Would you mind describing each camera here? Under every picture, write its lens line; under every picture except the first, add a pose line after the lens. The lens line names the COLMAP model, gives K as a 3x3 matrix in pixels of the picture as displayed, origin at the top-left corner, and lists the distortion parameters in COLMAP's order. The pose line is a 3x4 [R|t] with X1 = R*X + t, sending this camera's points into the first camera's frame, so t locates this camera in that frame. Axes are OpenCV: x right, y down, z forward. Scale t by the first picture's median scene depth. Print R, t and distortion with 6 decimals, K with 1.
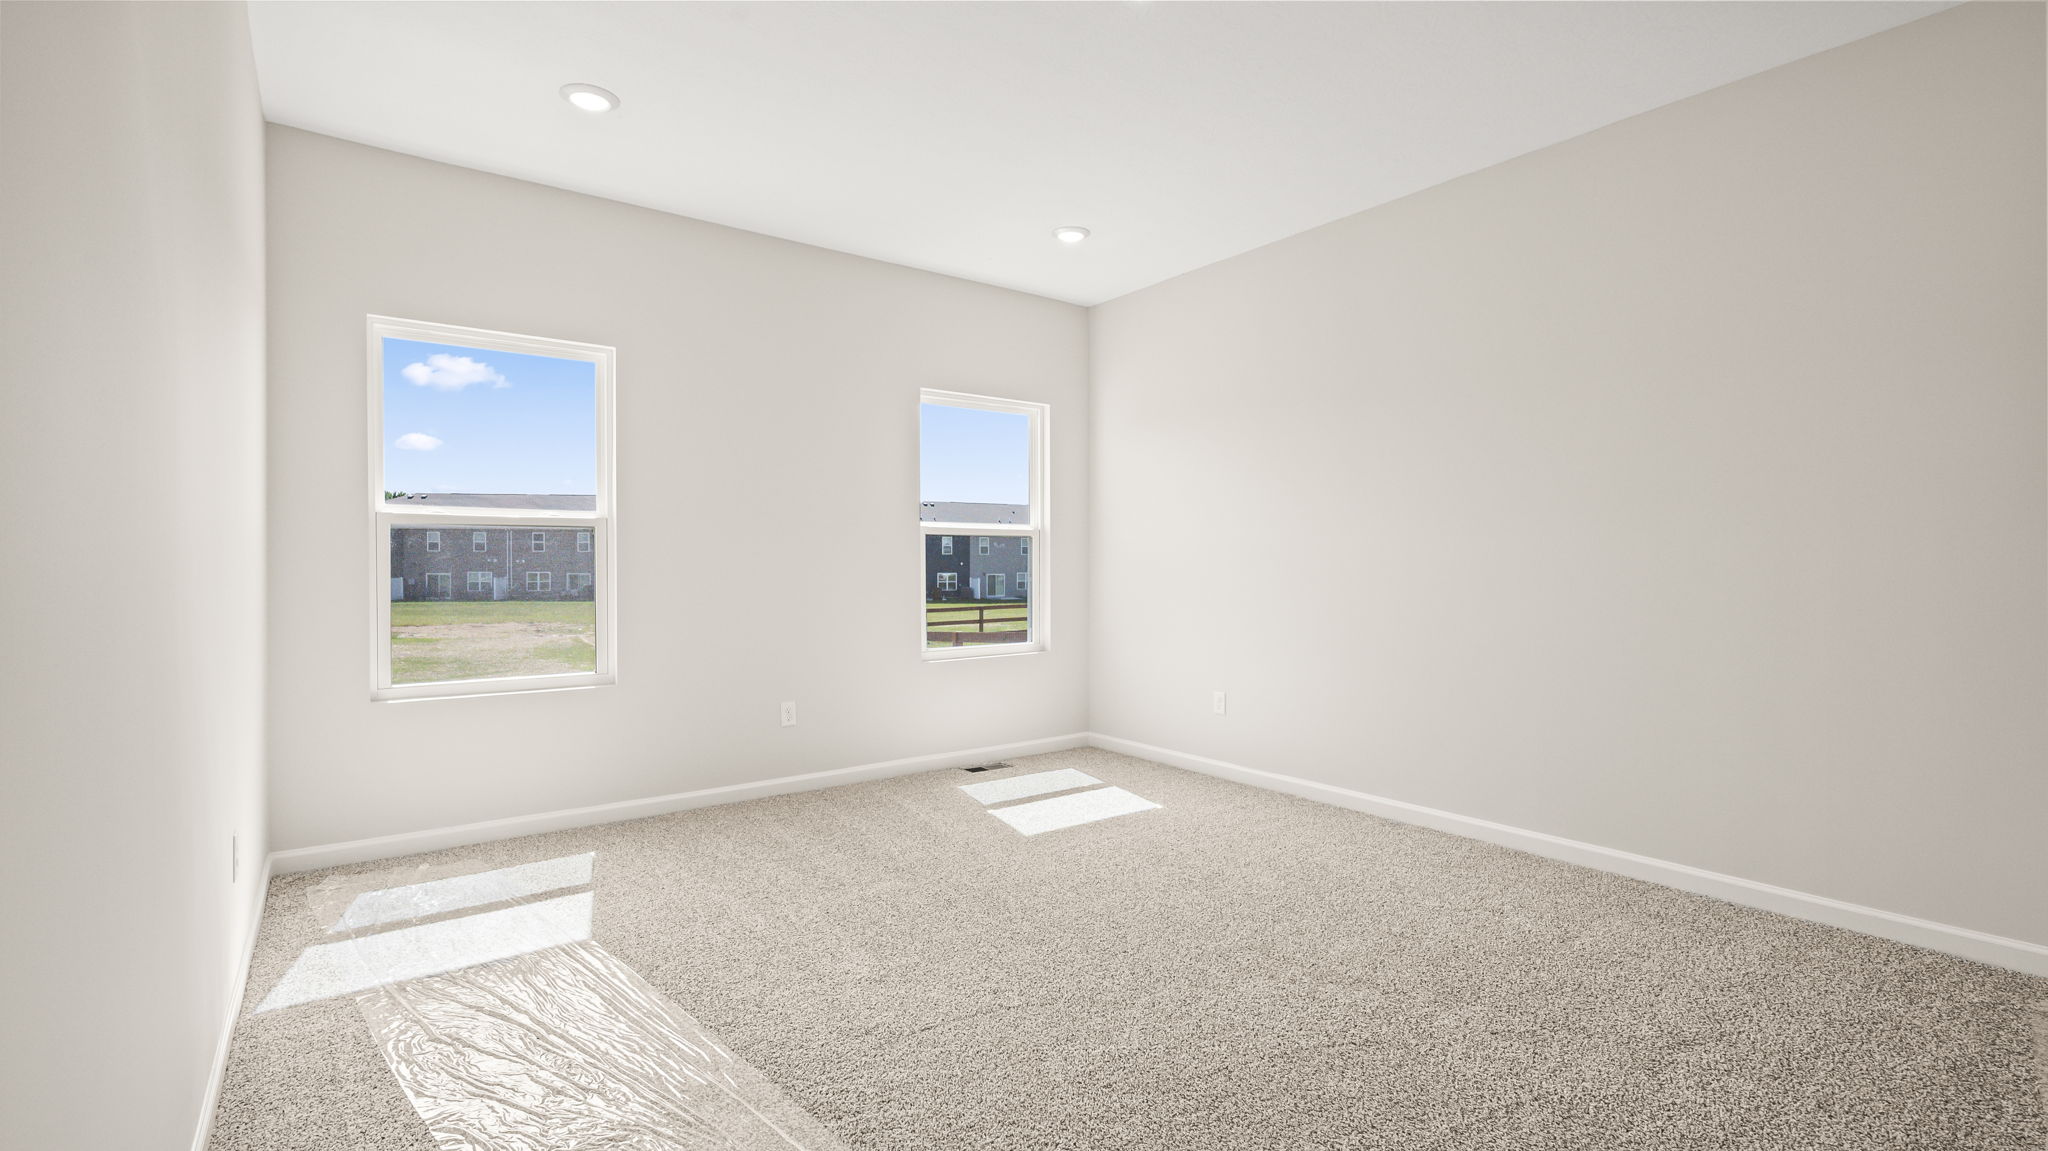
lens RADIAL K [[906.6, 0, 1025.2], [0, 906.6, 570.1], [0, 0, 1]] dist [-0.004239, -0.000611]
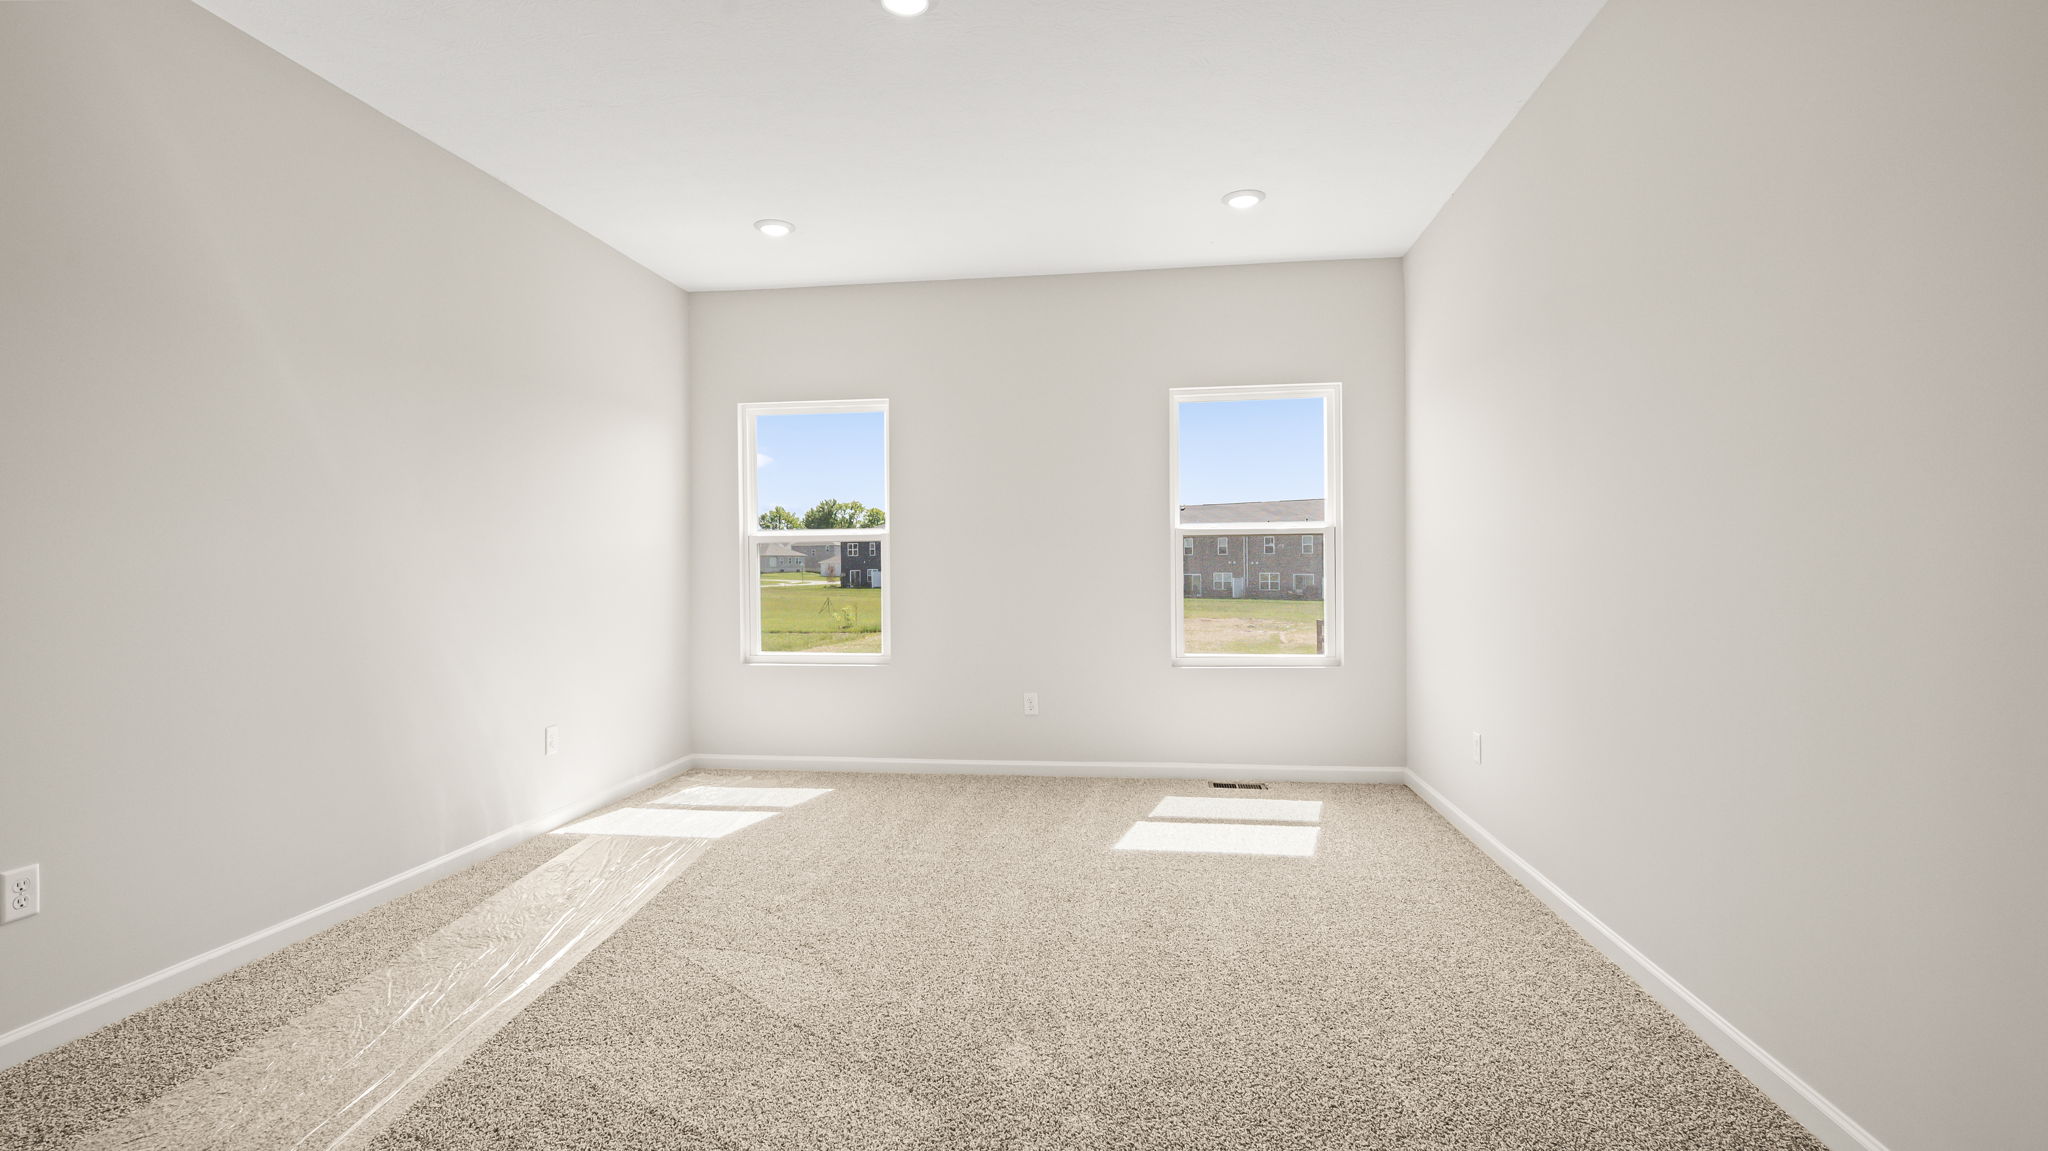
lens RADIAL K [[906.6, 0, 1024.3], [0, 906.6, 579.7], [0, 0, 1]] dist [-0.004239, -0.000611]
pose [[0.712741, 0.003610, -0.701418, 0.417490], [0.003366, 0.999958, 0.008566, -0.002380], [0.701420, -0.008467, 0.712698, 0.165837]]
